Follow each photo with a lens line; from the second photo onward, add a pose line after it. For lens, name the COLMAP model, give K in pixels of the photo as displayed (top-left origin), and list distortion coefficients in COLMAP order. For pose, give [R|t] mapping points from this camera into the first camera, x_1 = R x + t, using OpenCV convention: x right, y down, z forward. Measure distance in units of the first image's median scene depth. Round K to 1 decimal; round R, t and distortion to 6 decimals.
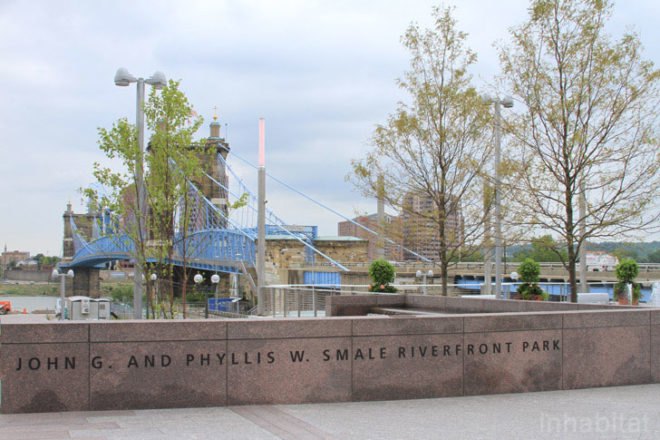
lens RADIAL K [[880.0, 0, 329.8], [0, 880.0, 219.9], [0, 0, 1]] dist [-0.119274, 0.000000]
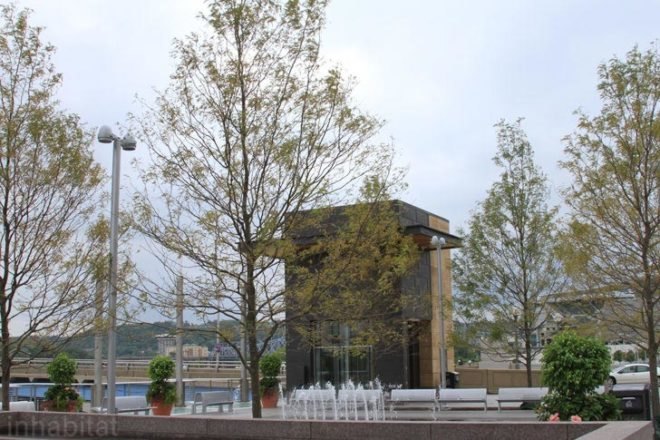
lens RADIAL K [[880.0, 0, 330.3], [0, 880.0, 220.9], [0, 0, 1]] dist [-0.119274, 0.000000]
pose [[0.726037, 0.104861, 0.679613, -0.154189], [-0.031013, 0.992293, -0.119974, 0.014862], [-0.686956, 0.066029, 0.723693, 0.316045]]
